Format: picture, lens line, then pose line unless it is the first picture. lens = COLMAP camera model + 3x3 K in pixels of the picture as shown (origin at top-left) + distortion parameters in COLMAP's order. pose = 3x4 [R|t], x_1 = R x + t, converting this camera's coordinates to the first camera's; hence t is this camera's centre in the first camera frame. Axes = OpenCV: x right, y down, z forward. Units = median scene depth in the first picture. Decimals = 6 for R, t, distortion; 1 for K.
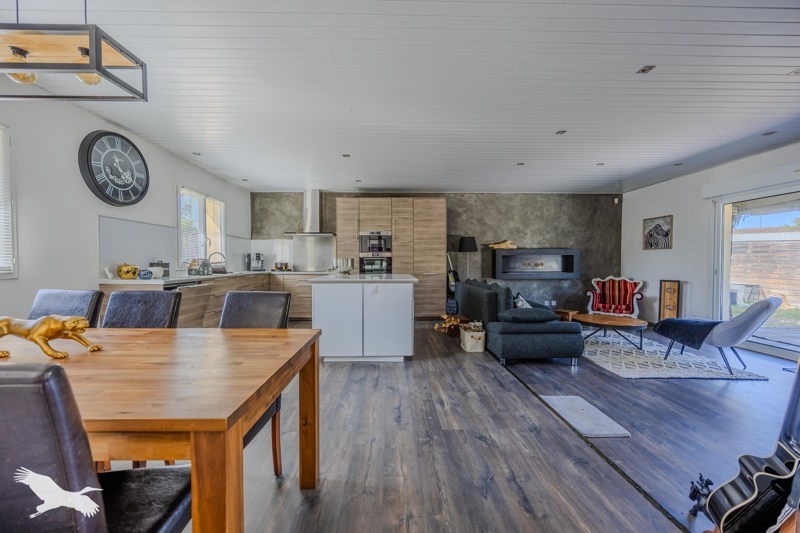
lens RADIAL K [[332.8, 0, 402.9], [0, 332.8, 268.1], [0, 0, 1]] dist [-0.003313, -0.000130]
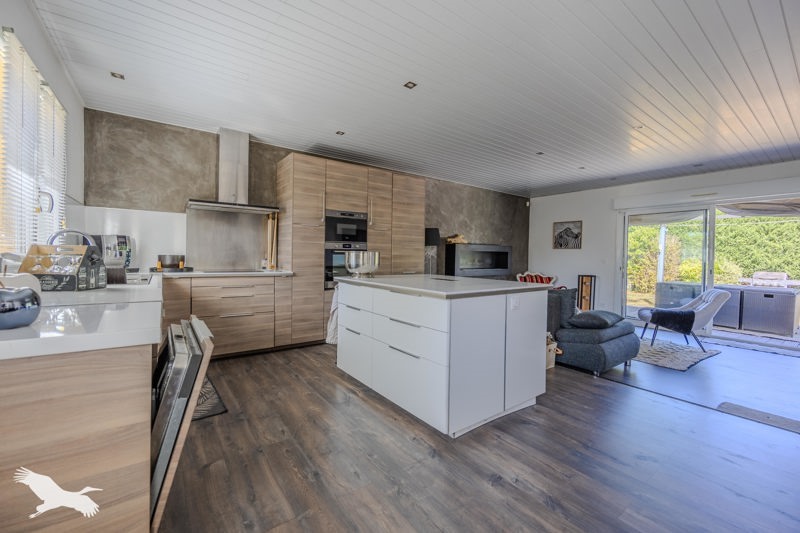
lens RADIAL K [[332.8, 0, 399.6], [0, 332.8, 262.0], [0, 0, 1]] dist [-0.003313, -0.000130]
pose [[0.818771, 0.003054, 0.574112, -0.371927], [-0.006169, 0.999975, 0.003479, -0.009287], [-0.574087, -0.006390, 0.818770, 0.354357]]
